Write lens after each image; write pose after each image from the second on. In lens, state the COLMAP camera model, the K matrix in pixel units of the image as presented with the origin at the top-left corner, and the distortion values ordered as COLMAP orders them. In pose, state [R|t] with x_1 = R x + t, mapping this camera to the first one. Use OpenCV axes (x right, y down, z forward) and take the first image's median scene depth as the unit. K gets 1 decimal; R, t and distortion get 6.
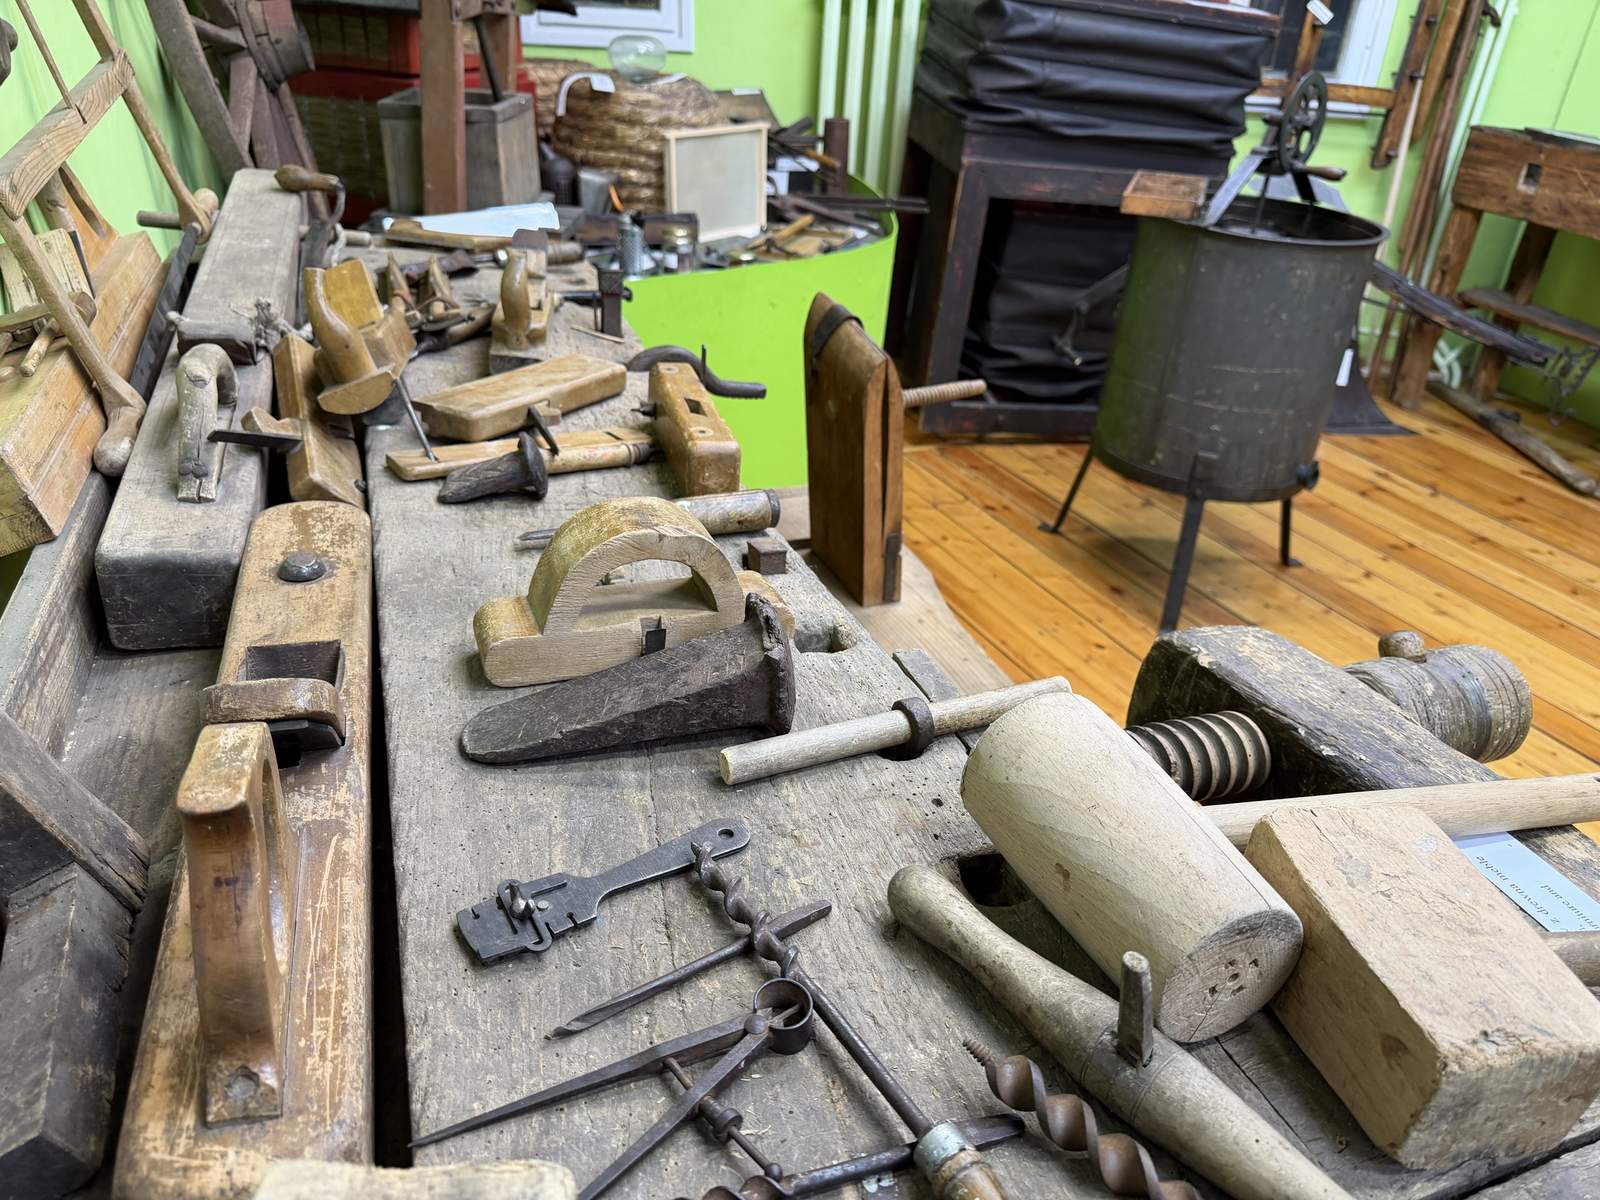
lens RADIAL K [[1142.5, 0, 804.1], [0, 1142.5, 591.9], [0, 0, 1]] dist [0.040772, -0.046910]
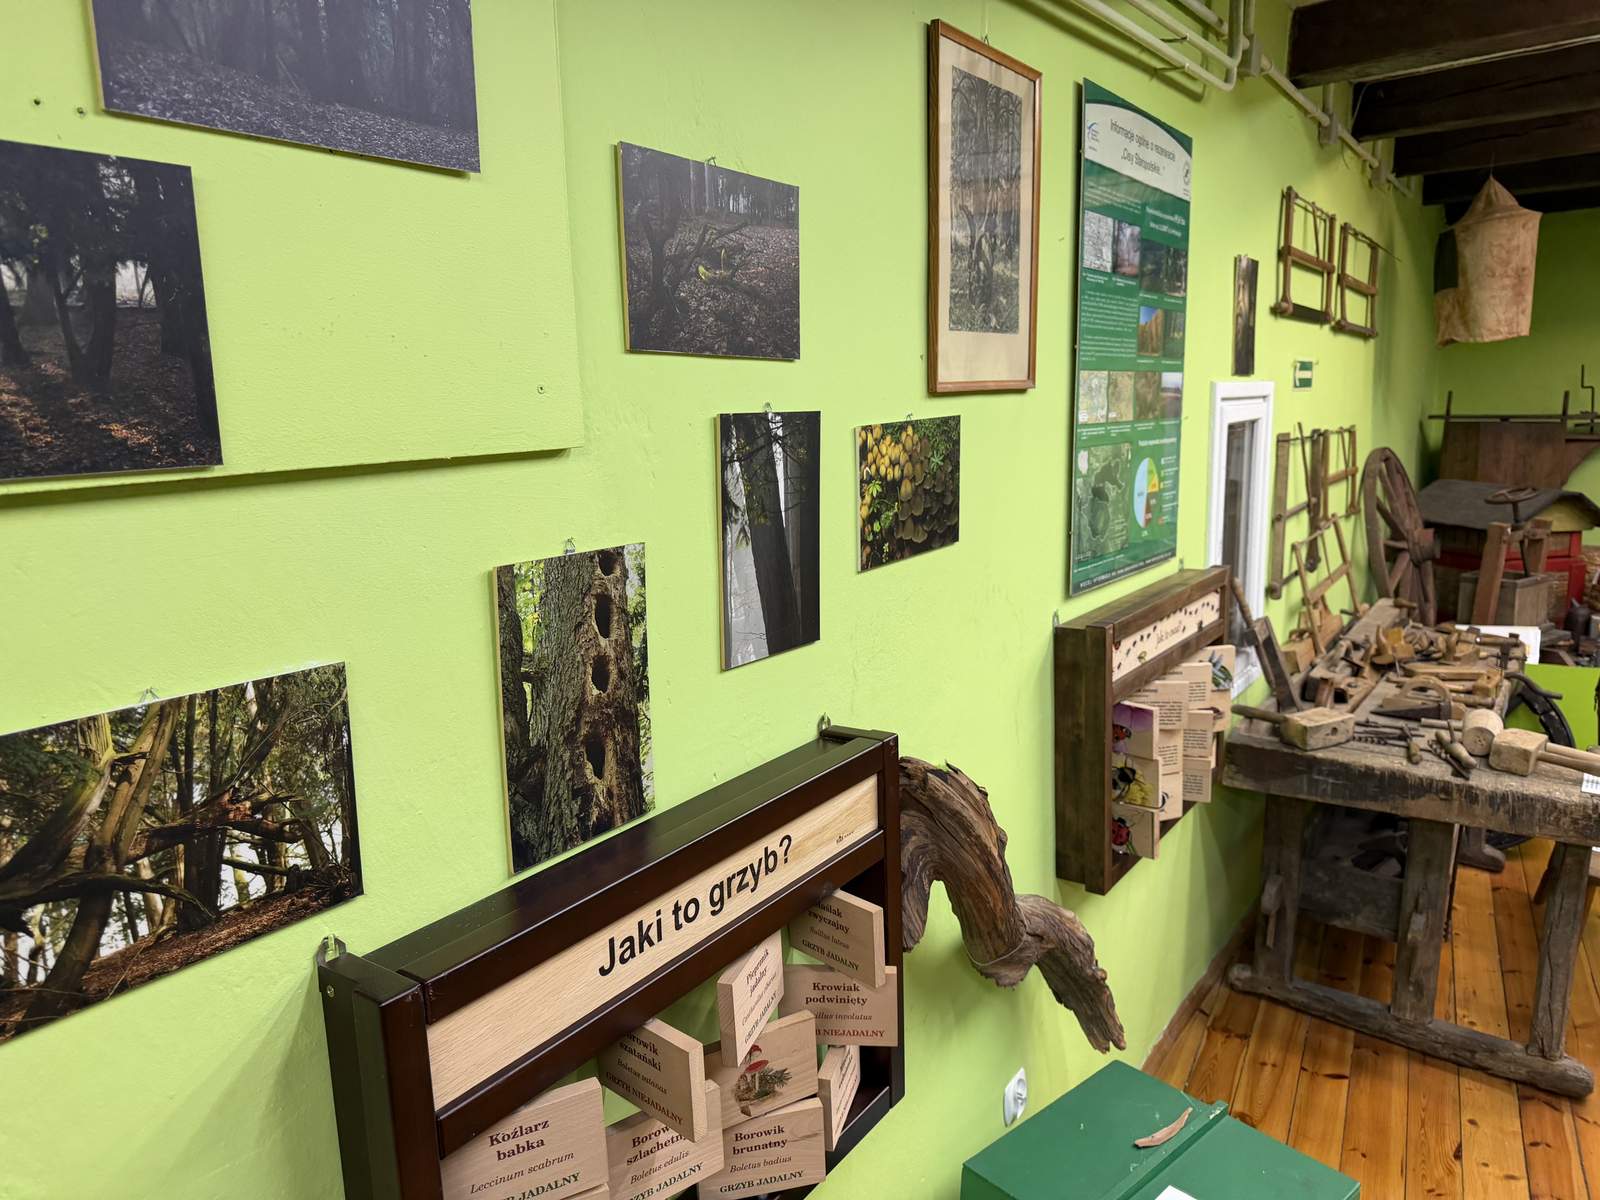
lens RADIAL K [[1142.5, 0, 806.0], [0, 1142.5, 601.5], [0, 0, 1]] dist [0.040772, -0.046910]
pose [[0.583156, 0.090803, -0.807269, 1.014178], [-0.354948, 0.922337, -0.152662, 0.597999], [0.730713, 0.375564, 0.570097, -1.711454]]
